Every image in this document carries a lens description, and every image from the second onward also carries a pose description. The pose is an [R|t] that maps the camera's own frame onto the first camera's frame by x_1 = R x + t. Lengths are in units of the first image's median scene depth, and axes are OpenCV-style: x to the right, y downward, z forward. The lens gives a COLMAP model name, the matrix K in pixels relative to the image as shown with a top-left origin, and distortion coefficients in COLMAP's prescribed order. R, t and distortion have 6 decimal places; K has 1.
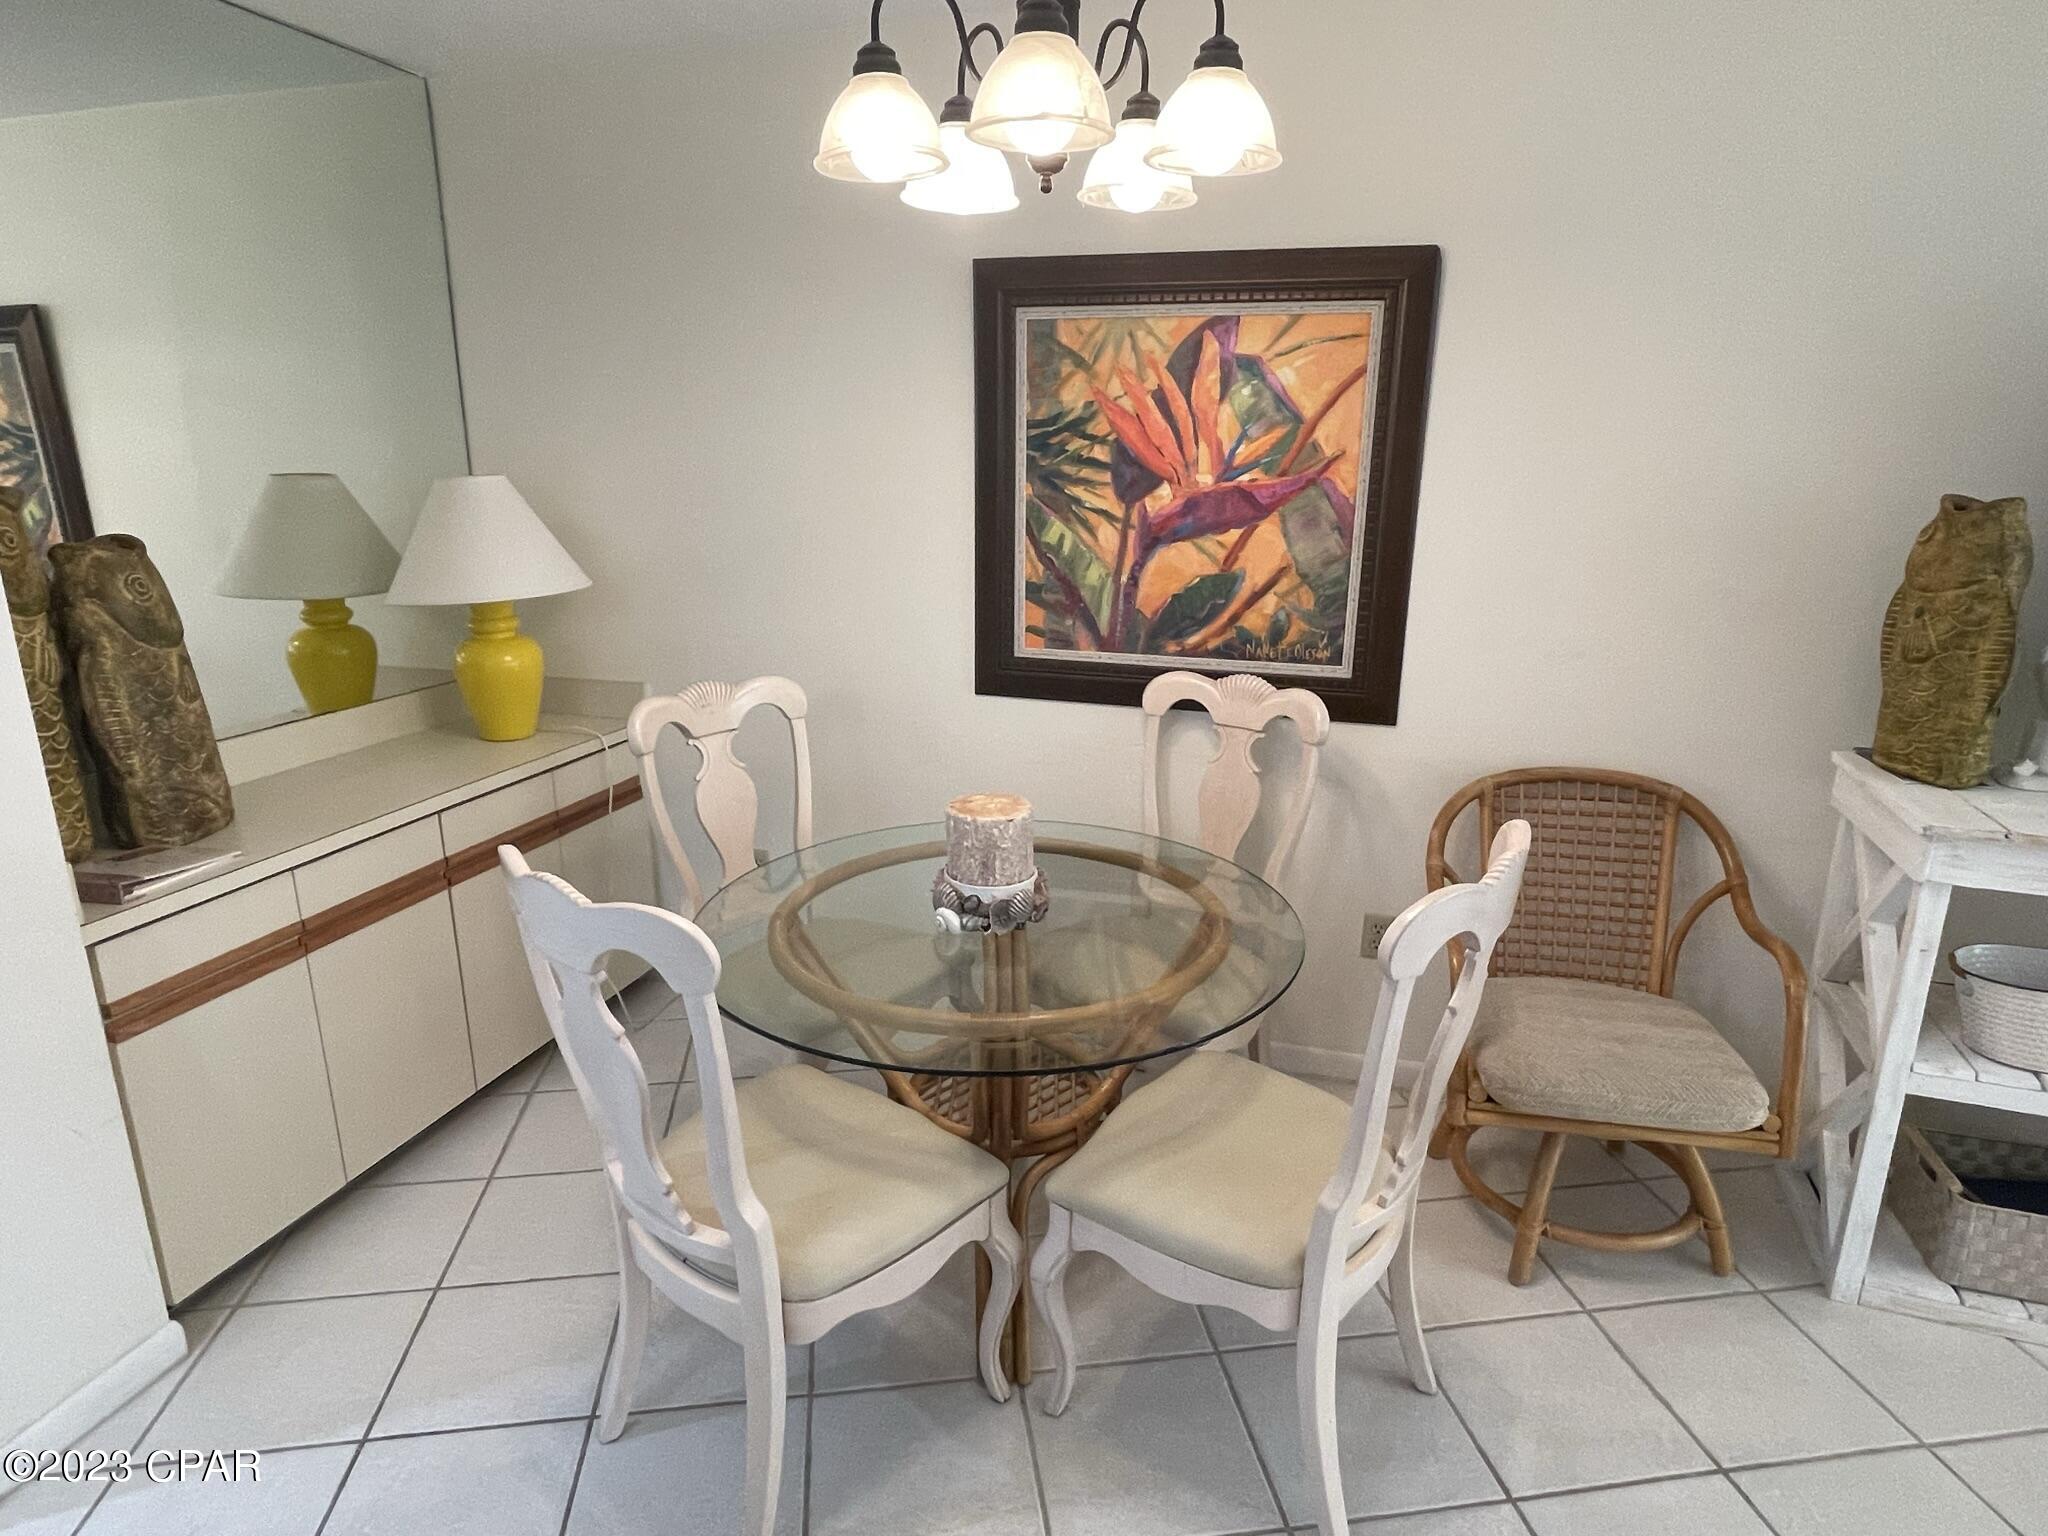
lens RADIAL K [[1140.4, 0, 1021.5], [0, 1140.4, 765.8], [0, 0, 1]] dist [0.007619, -0.007390]
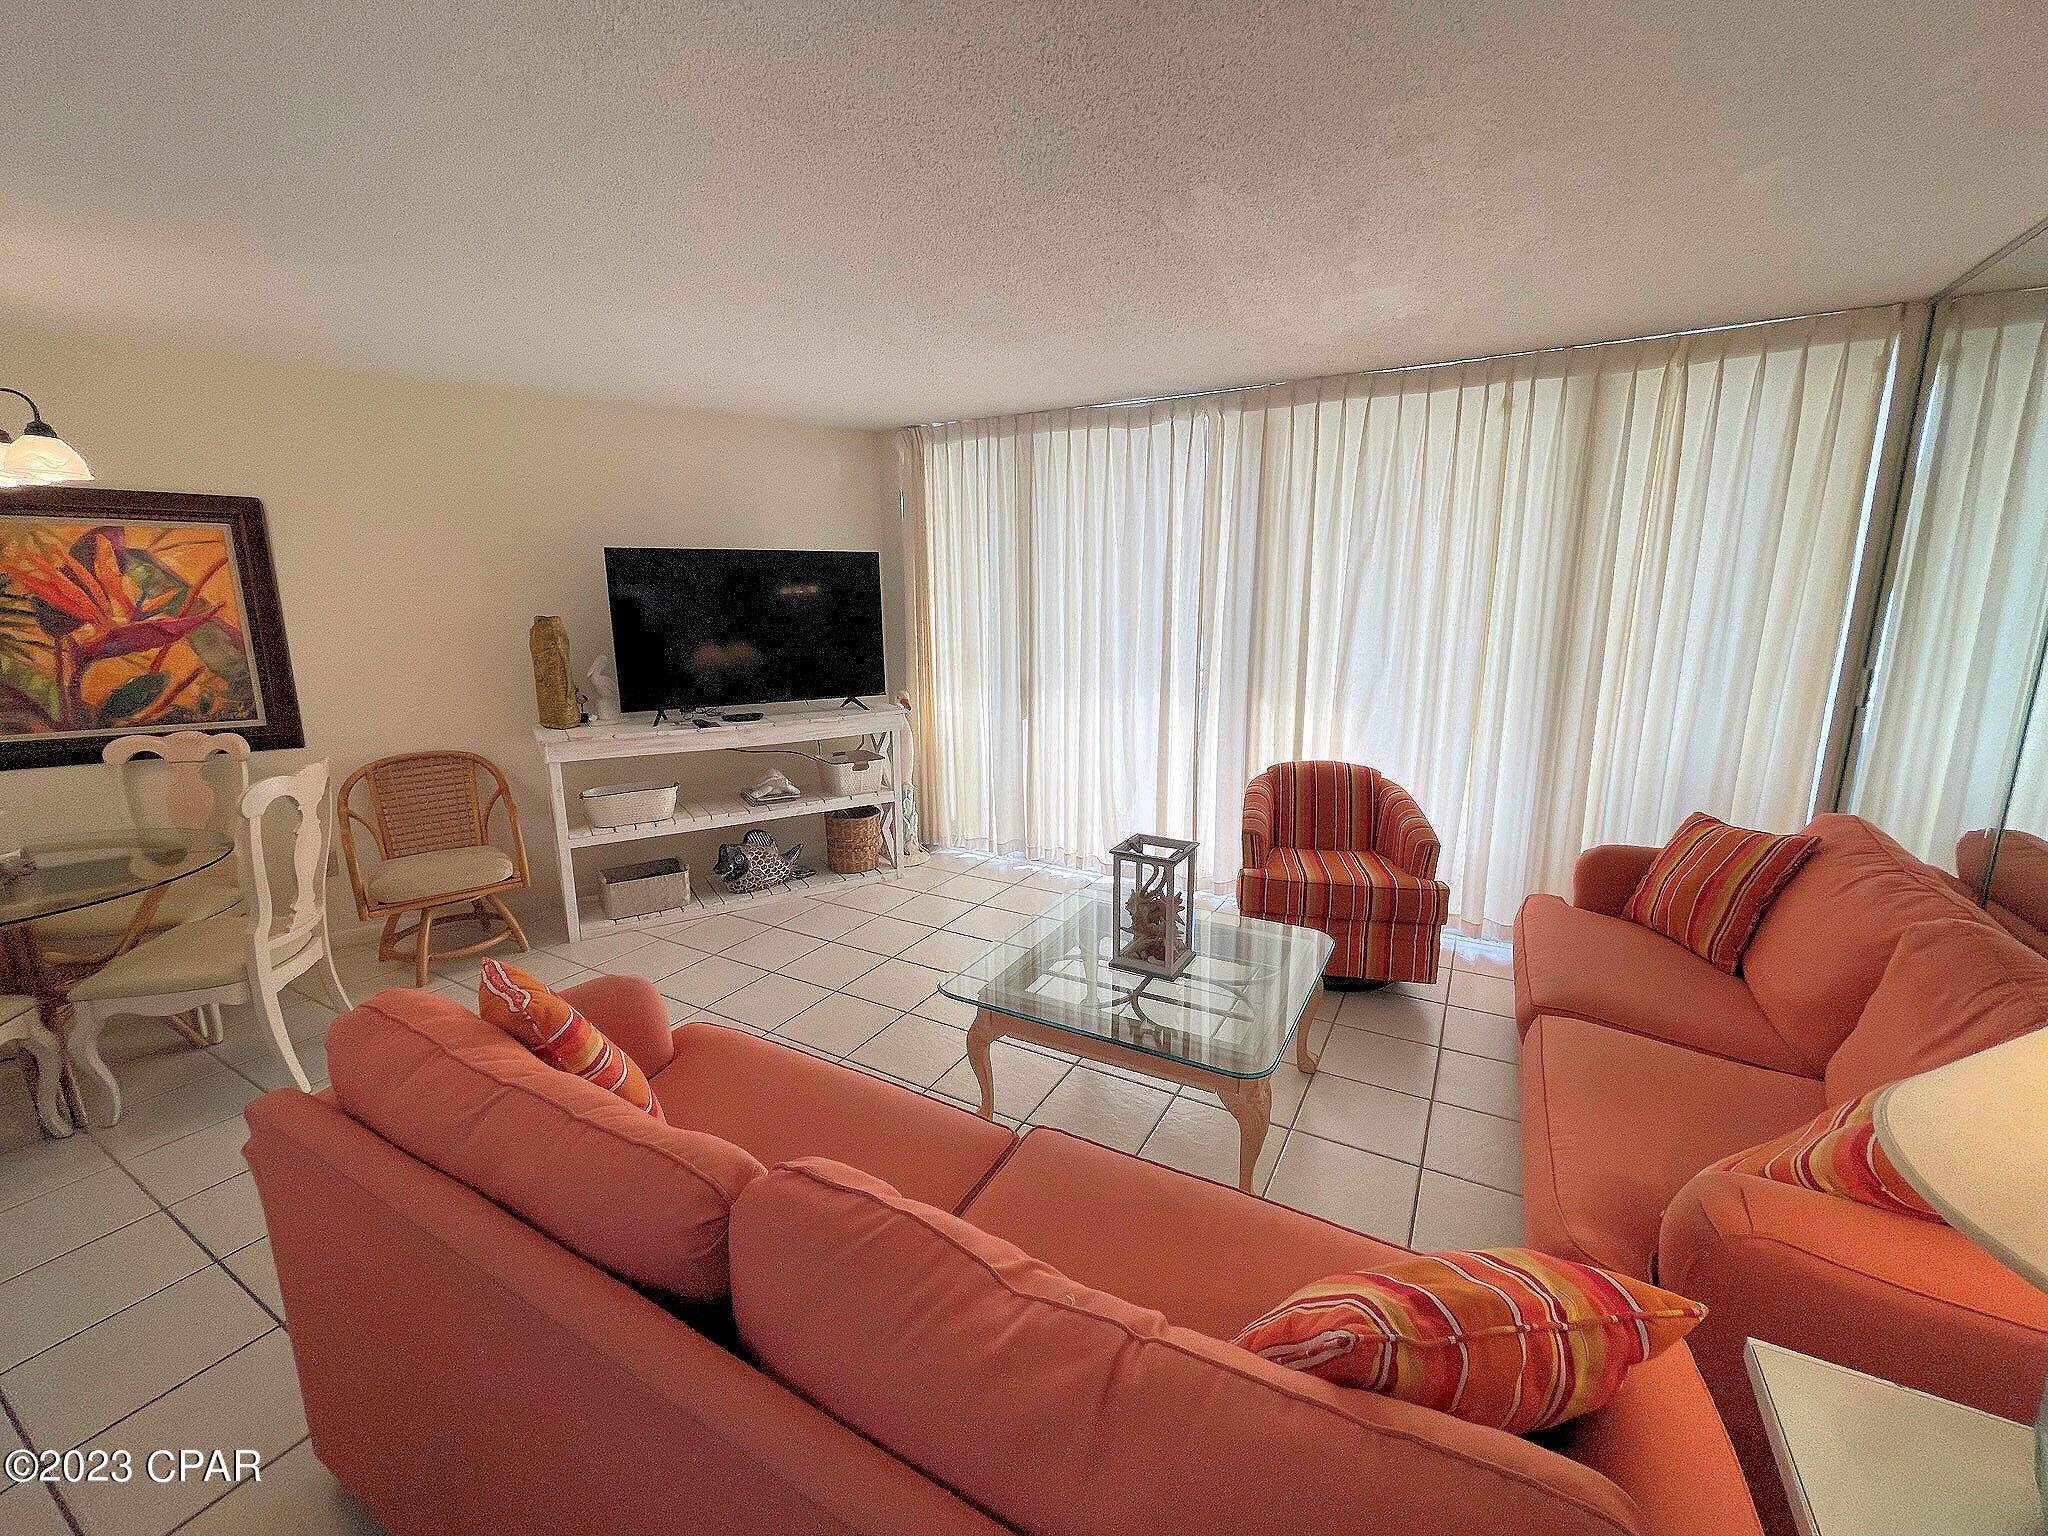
lens RADIAL K [[838.7, 0, 1016.4], [0, 838.7, 766.2], [0, 0, 1]] dist [0.000665, -0.000172]
pose [[0.619498, -0.166207, 0.767201, -0.005967], [0.219991, 0.974924, 0.033570, 0.208300], [-0.753543, 0.147981, 0.640527, -0.756824]]
